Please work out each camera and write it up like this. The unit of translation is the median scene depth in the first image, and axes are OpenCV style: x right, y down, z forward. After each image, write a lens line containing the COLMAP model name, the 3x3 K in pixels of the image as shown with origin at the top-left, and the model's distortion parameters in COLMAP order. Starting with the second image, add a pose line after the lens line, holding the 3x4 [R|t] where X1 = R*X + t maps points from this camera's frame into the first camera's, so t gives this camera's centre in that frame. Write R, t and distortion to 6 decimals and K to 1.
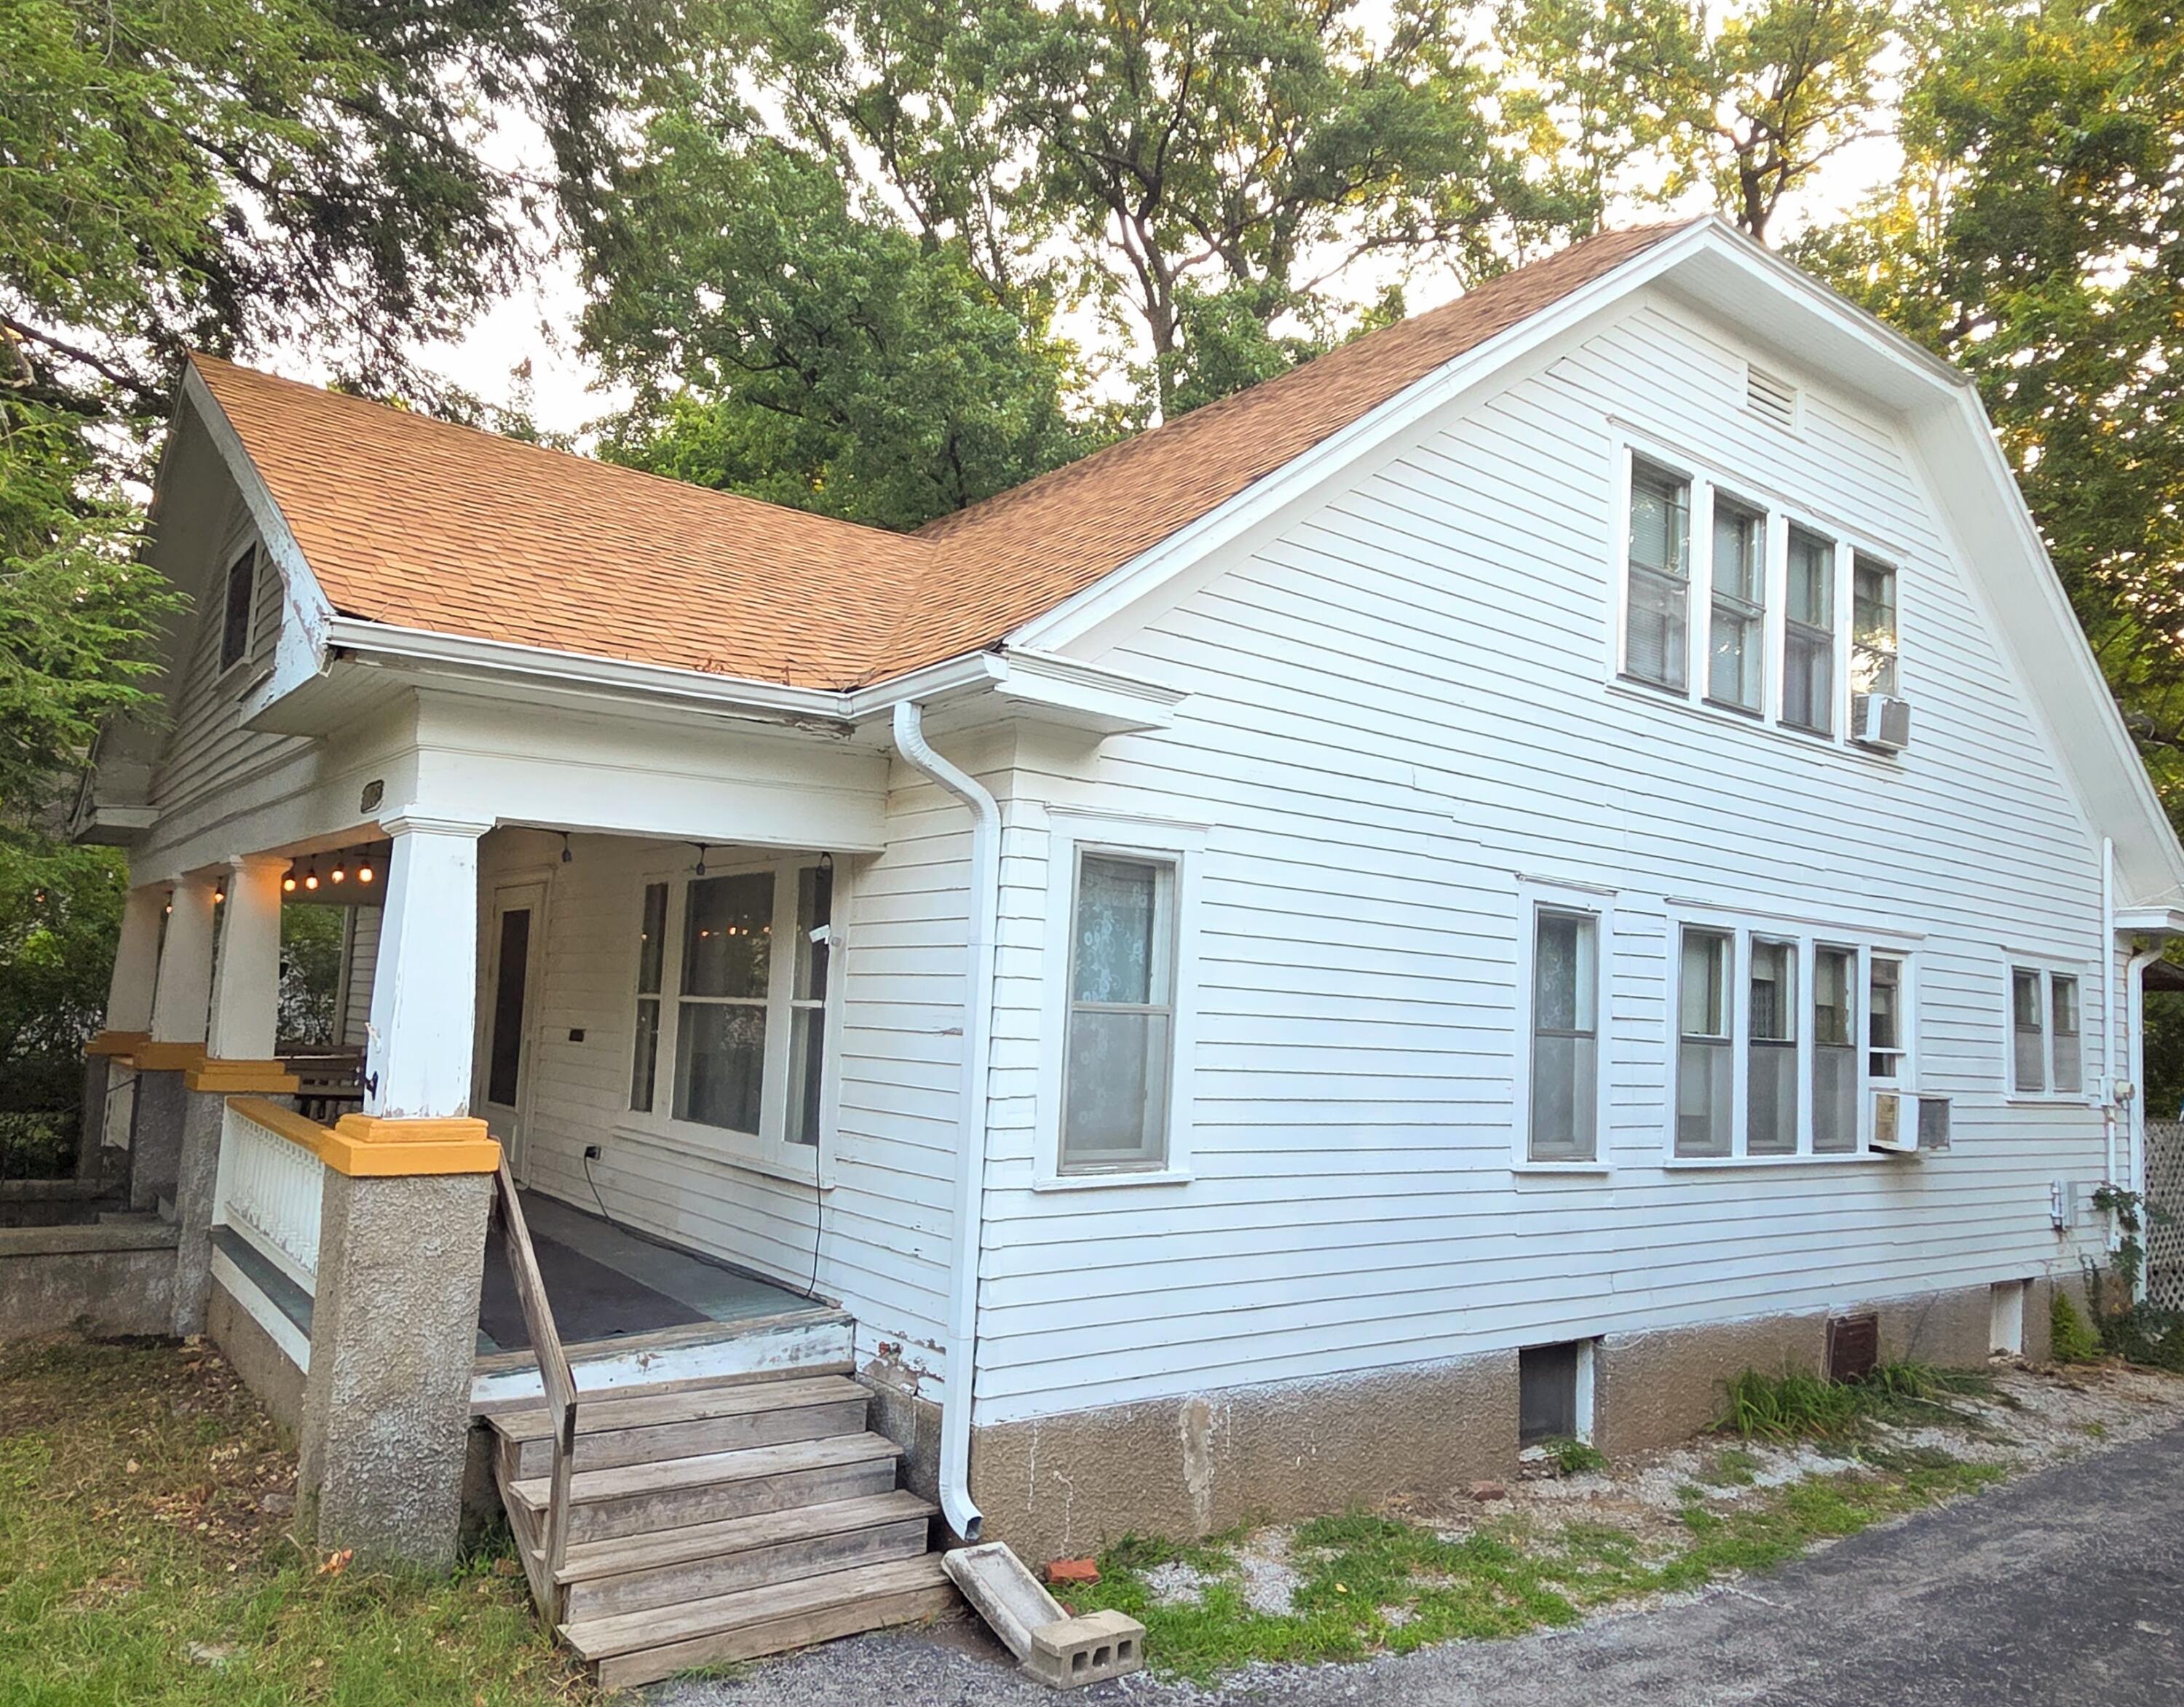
lens RADIAL K [[1532.3, 0, 1092.0], [0, 1532.3, 853.5], [0, 0, 1]] dist [0.001358, 0.004631]
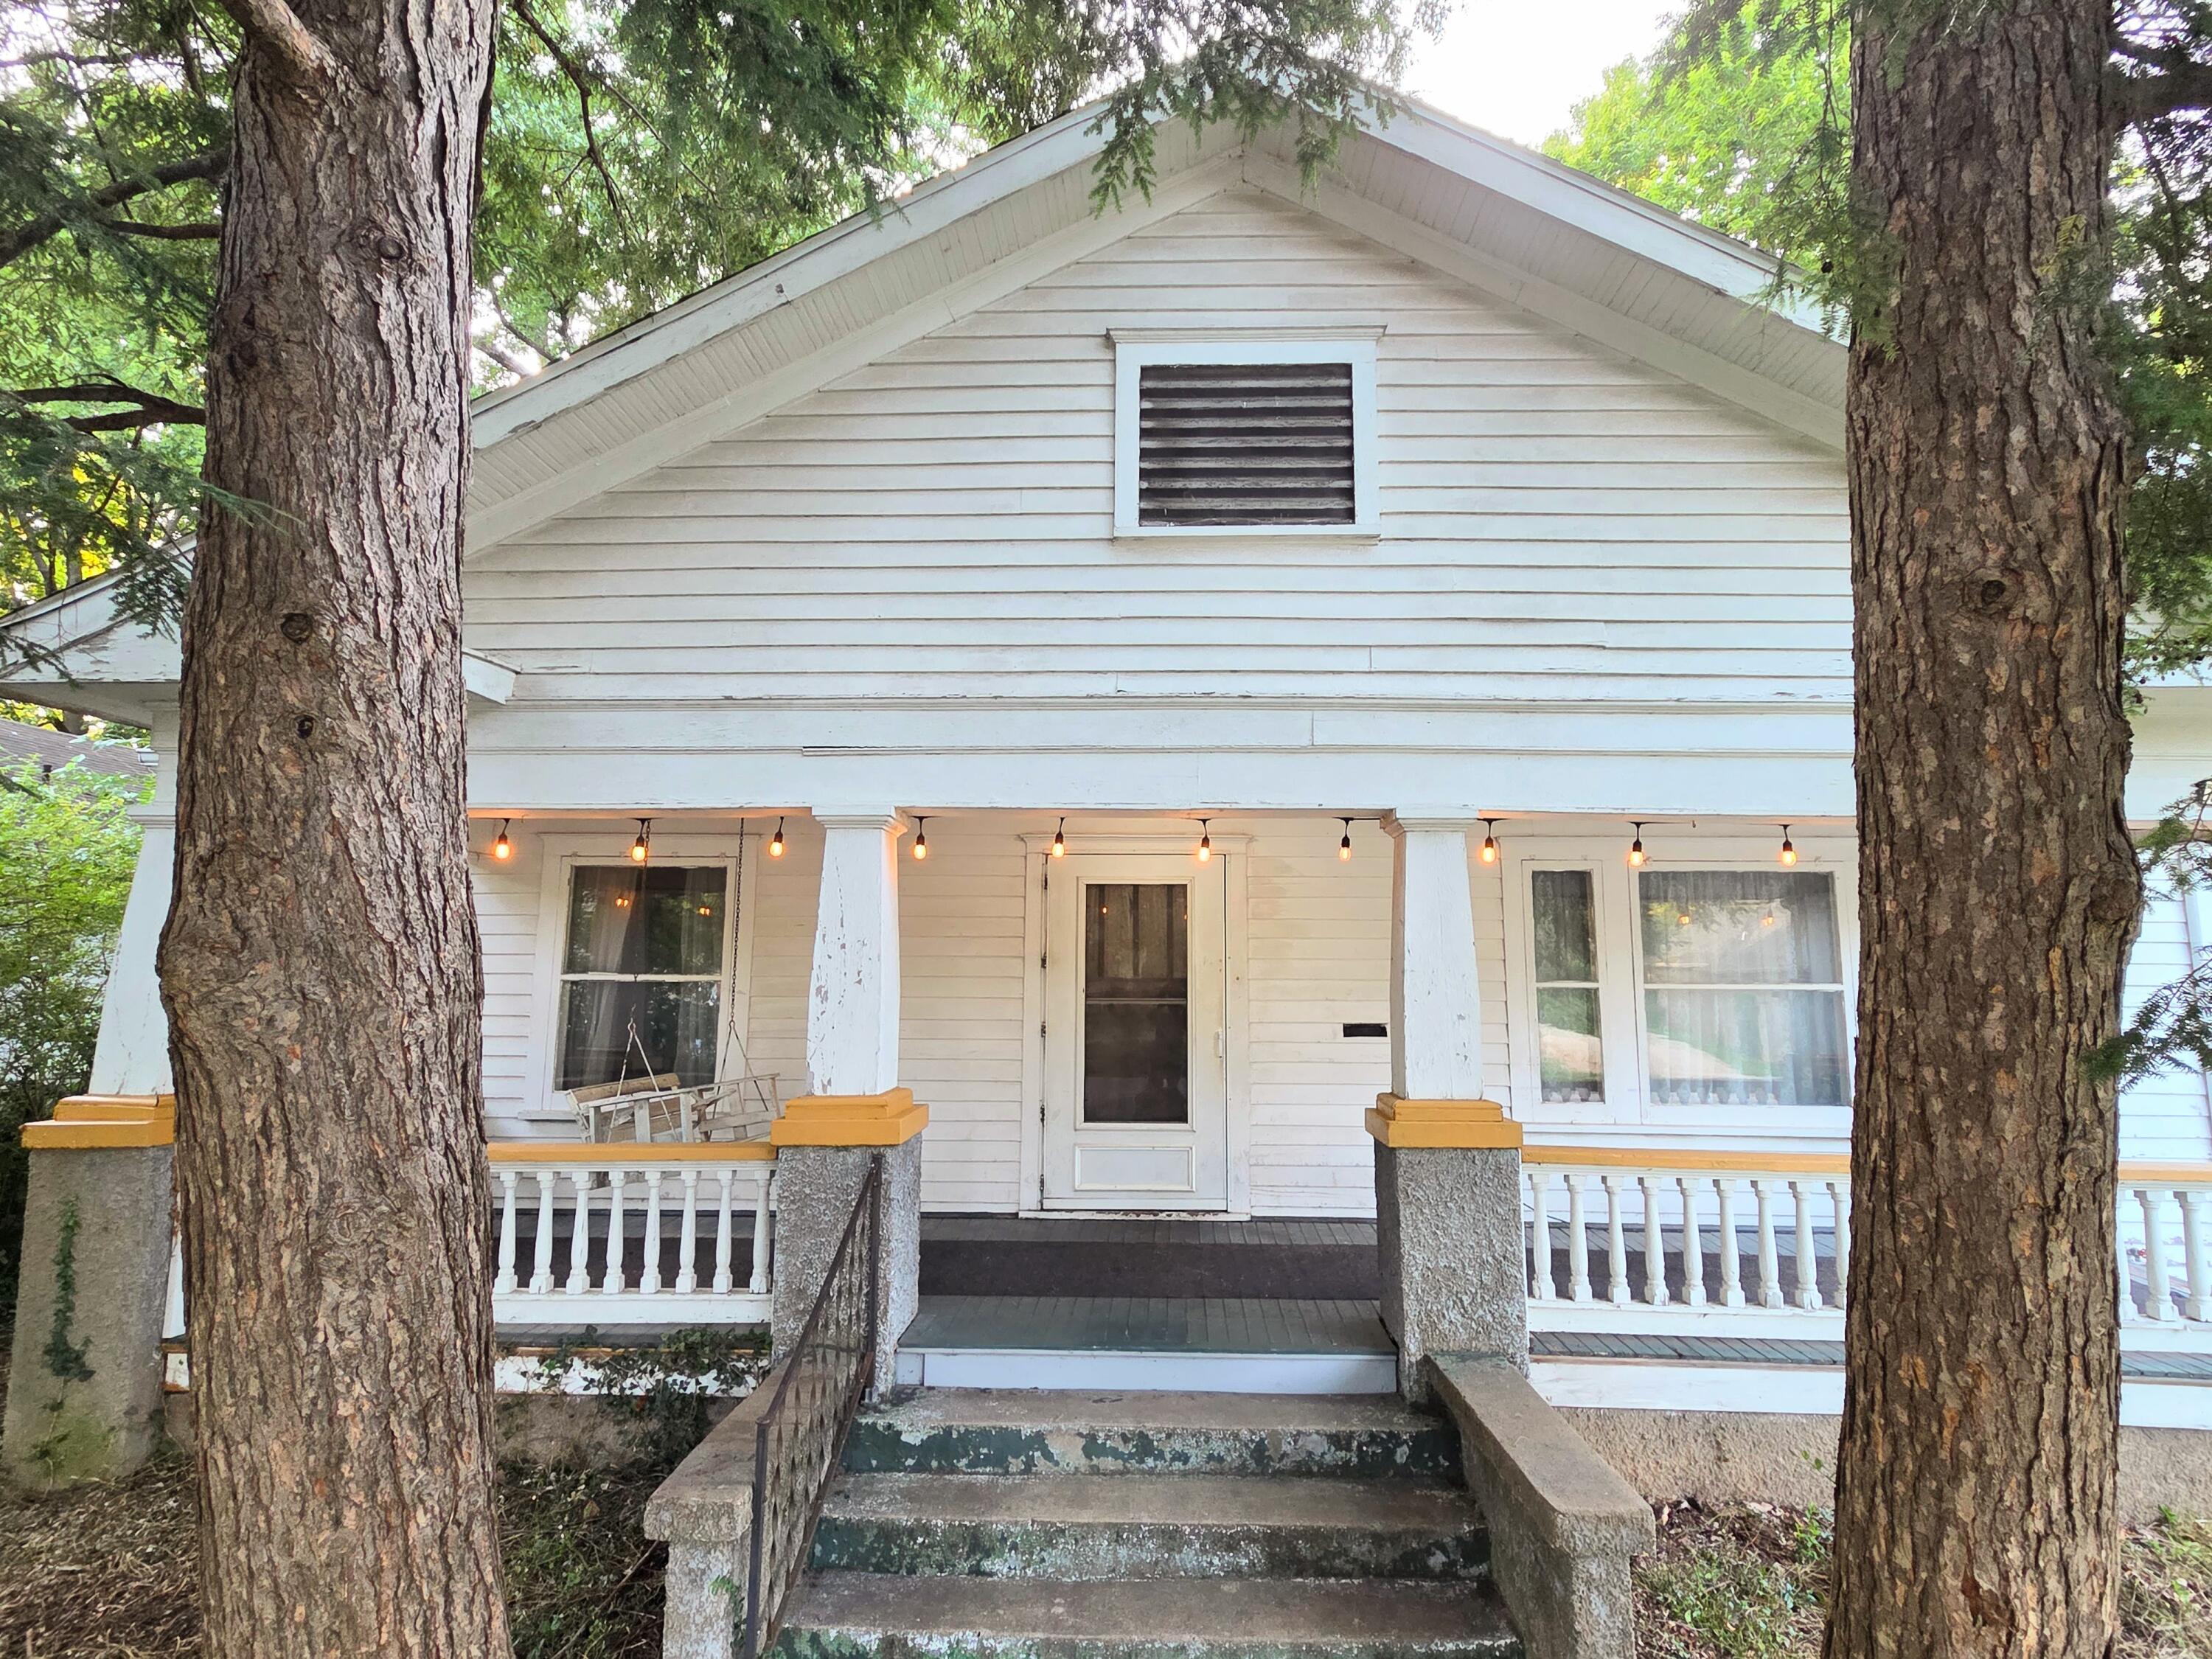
lens RADIAL K [[1074.3, 0, 1106.0], [0, 1074.3, 829.5], [0, 0, 1]] dist [0.009915, -0.000501]
pose [[0.630414, 0.083512, 0.771754, -1.307480], [-0.060514, 0.996458, -0.058395, 0.067489], [-0.773896, -0.009889, 0.633235, 1.024534]]
